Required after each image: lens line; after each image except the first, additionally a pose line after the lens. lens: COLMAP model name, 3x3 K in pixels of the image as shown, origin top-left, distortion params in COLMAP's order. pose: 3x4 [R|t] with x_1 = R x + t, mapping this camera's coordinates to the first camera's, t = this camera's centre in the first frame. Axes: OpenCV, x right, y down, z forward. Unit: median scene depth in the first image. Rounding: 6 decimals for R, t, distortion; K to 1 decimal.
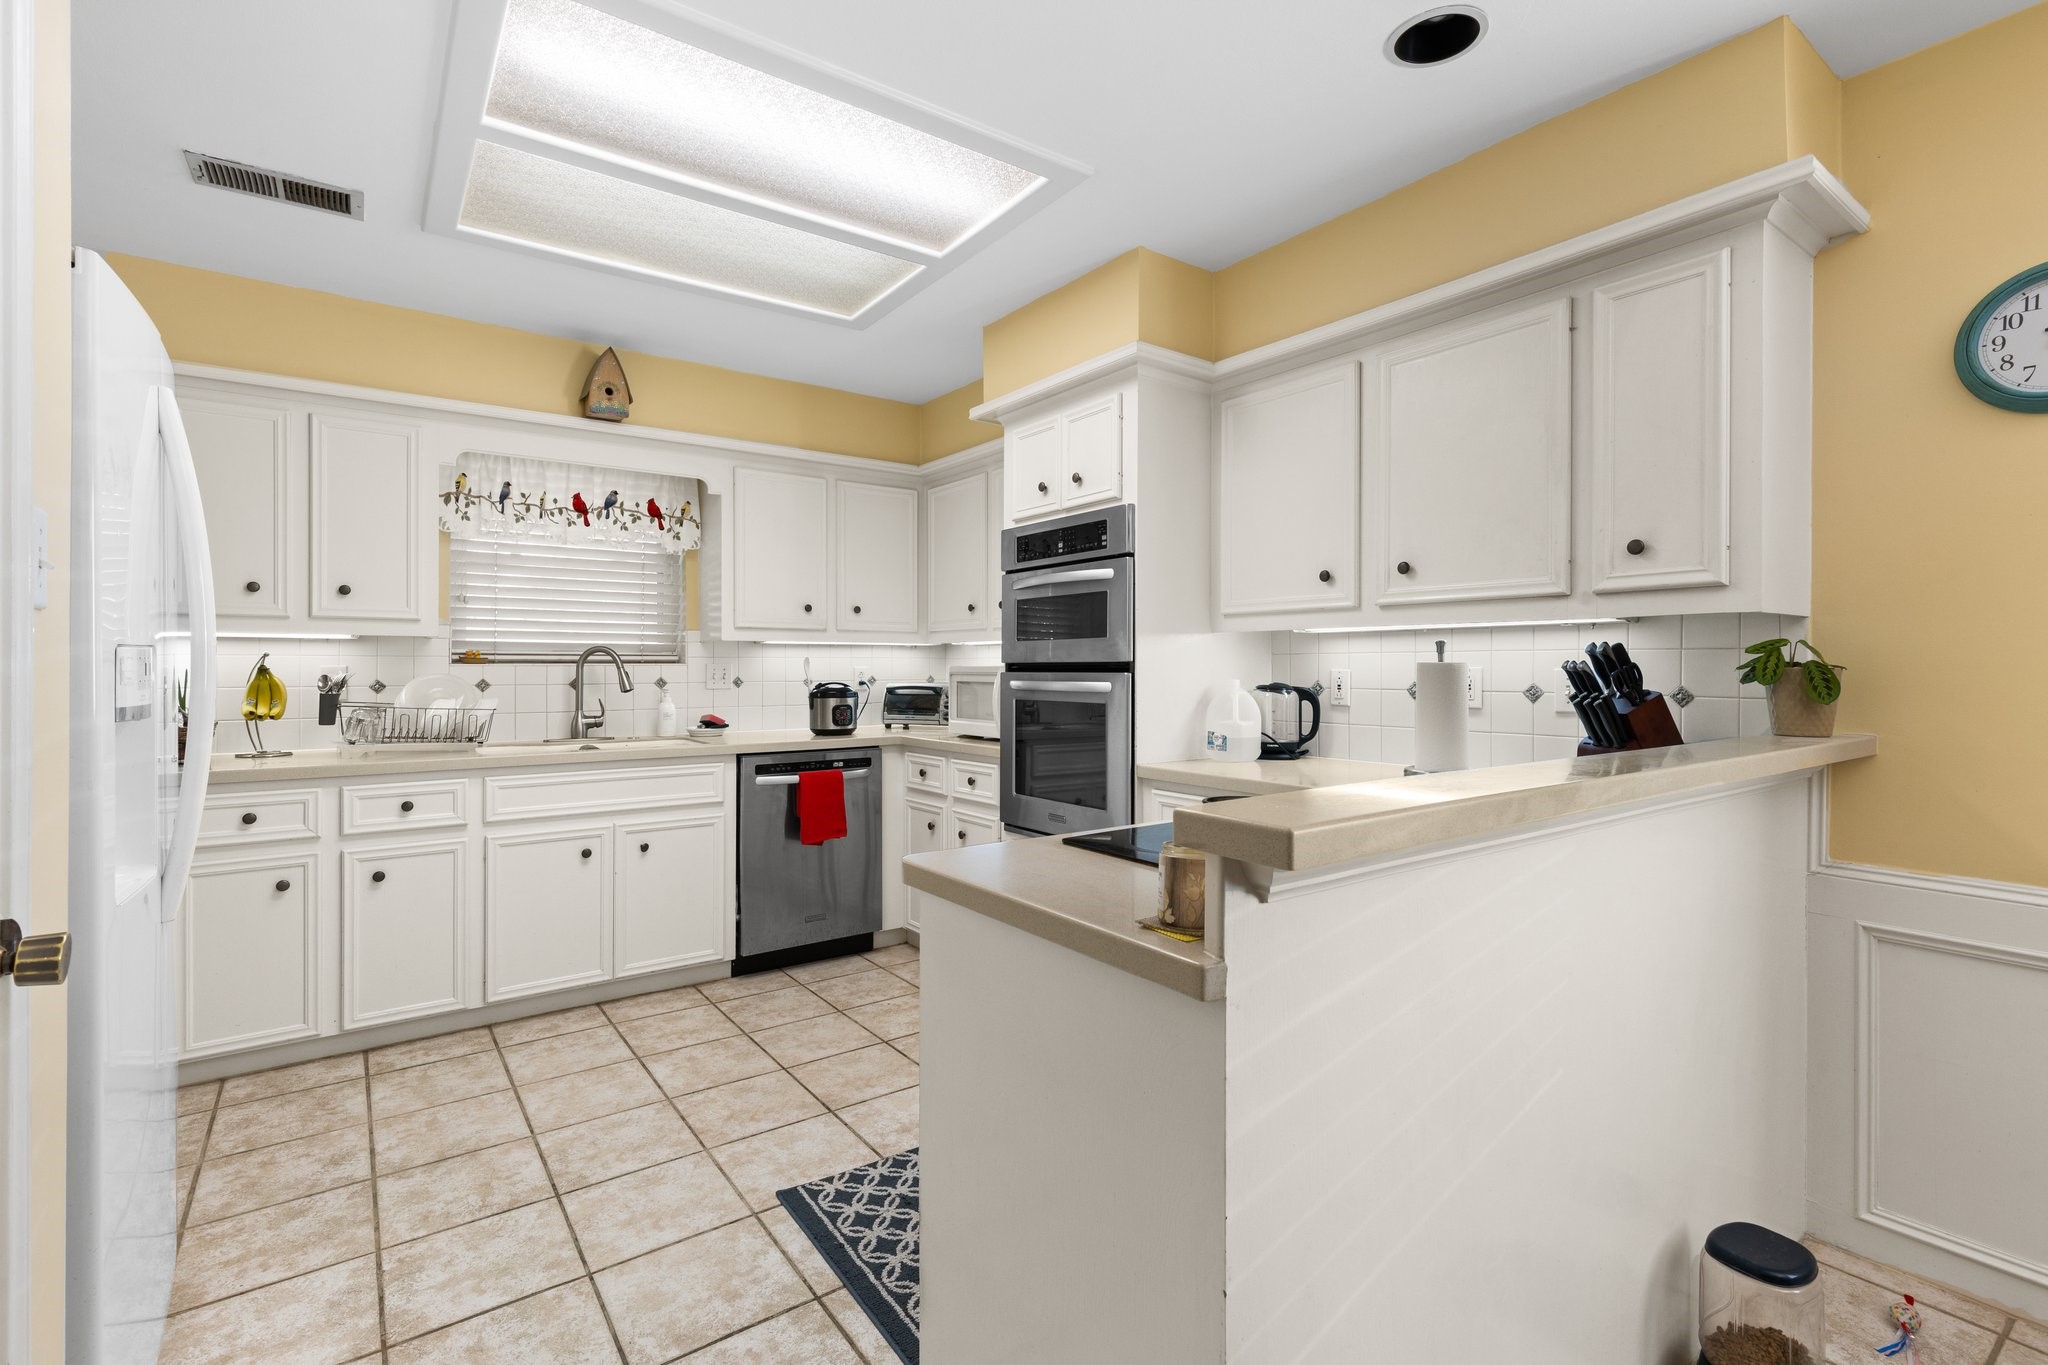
lens RADIAL K [[934.3, 0, 1022.9], [0, 934.3, 676.7], [0, 0, 1]] dist [0.003186, -0.000515]
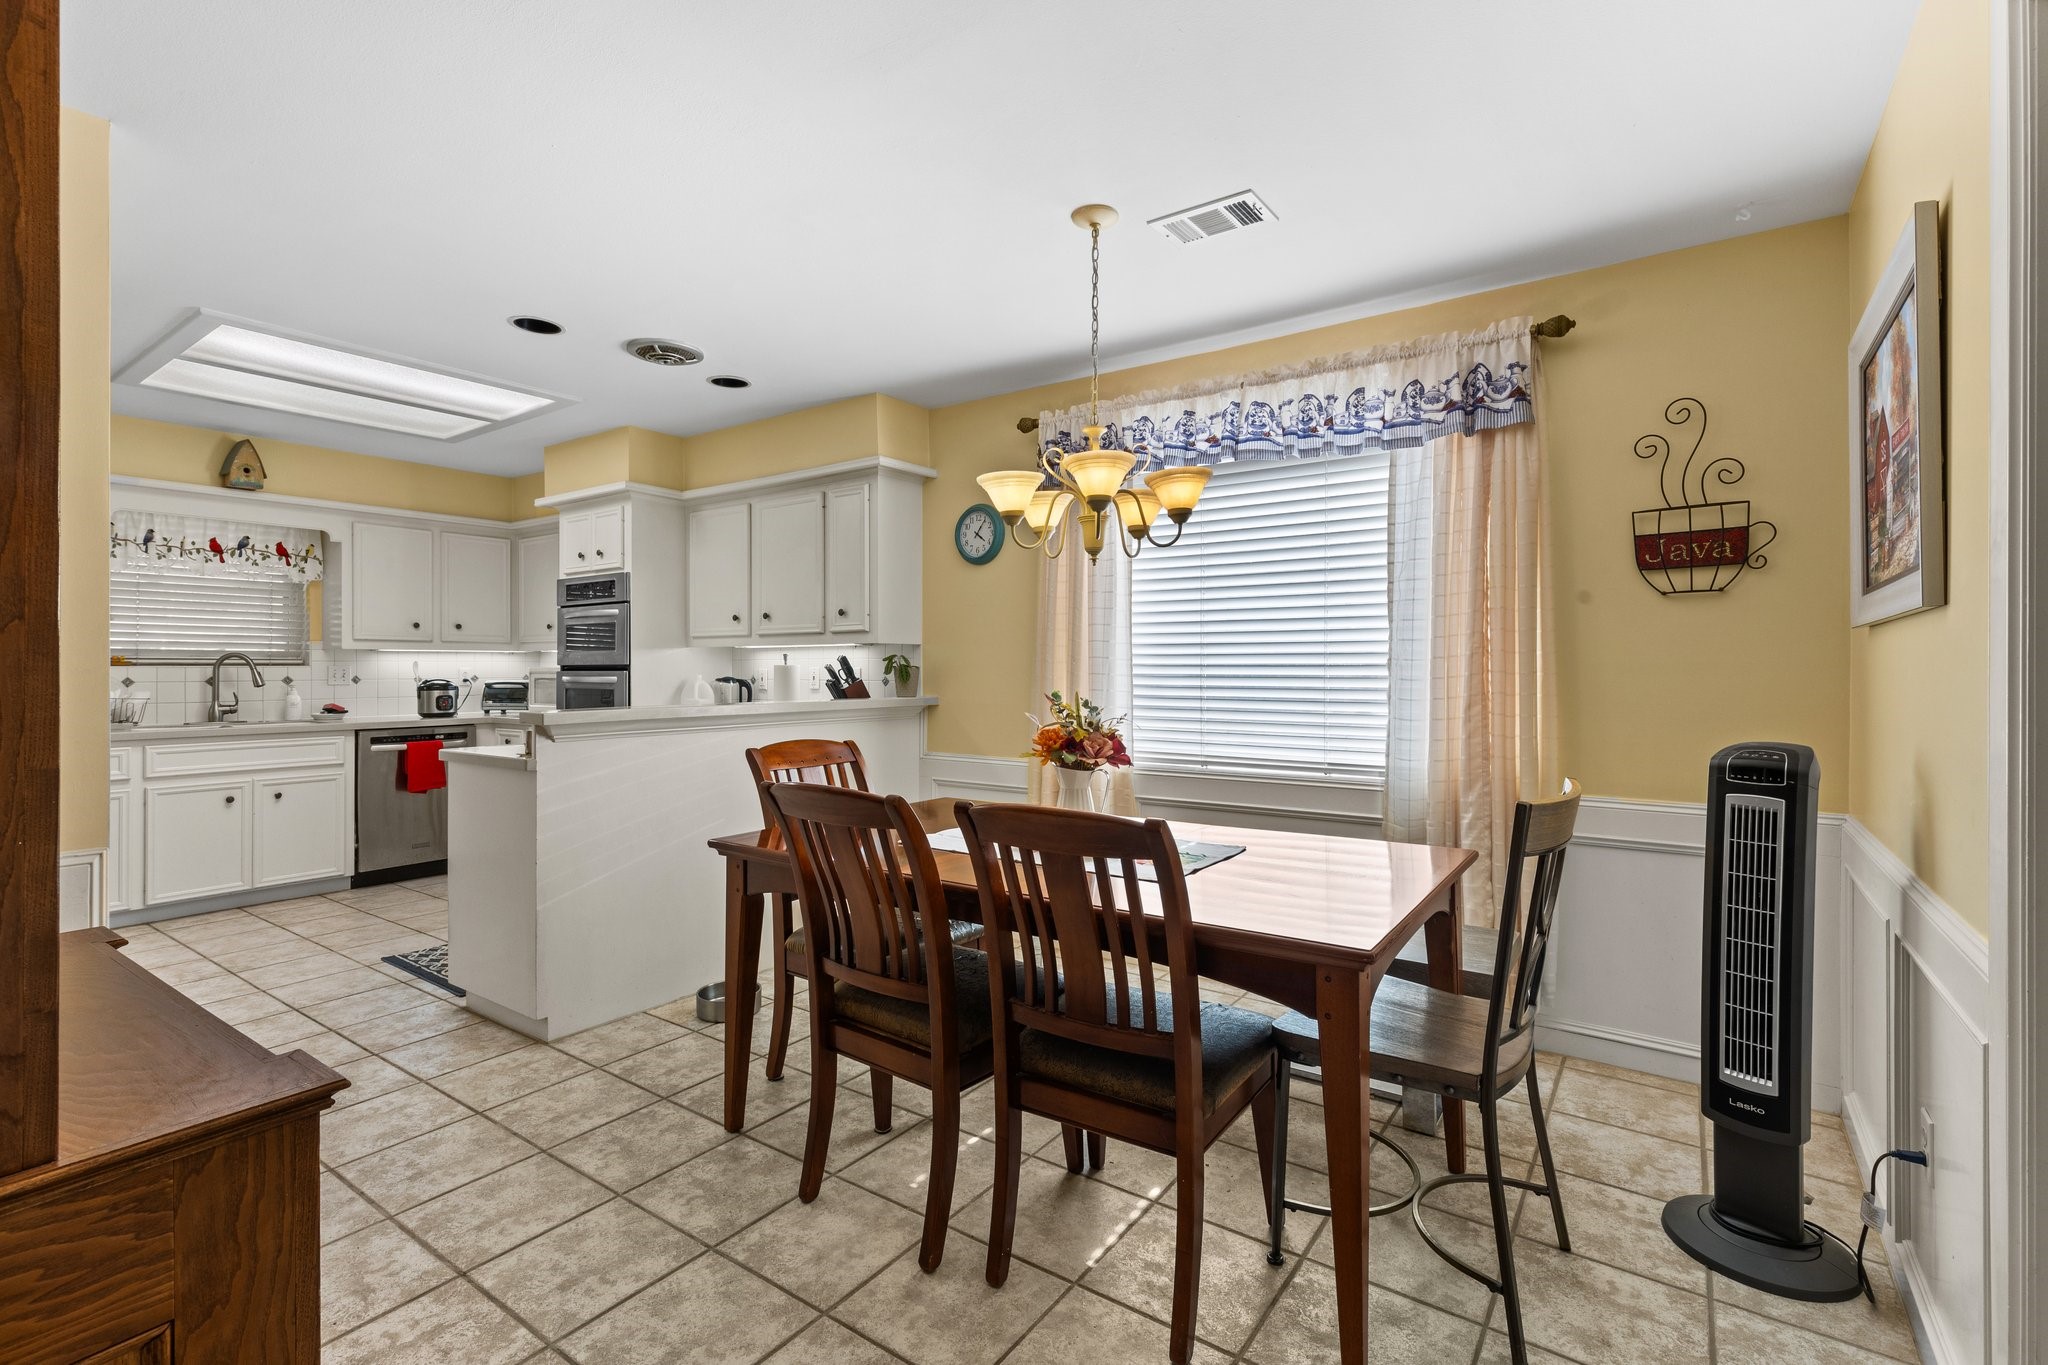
lens RADIAL K [[934.3, 0, 1033.4], [0, 934.3, 672.8], [0, 0, 1]] dist [0.003186, -0.000515]
pose [[0.946007, -0.002804, 0.324133, 0.203478], [0.004909, 0.999972, -0.005679, 0.009565], [-0.324108, 0.006964, 0.945994, -0.664695]]
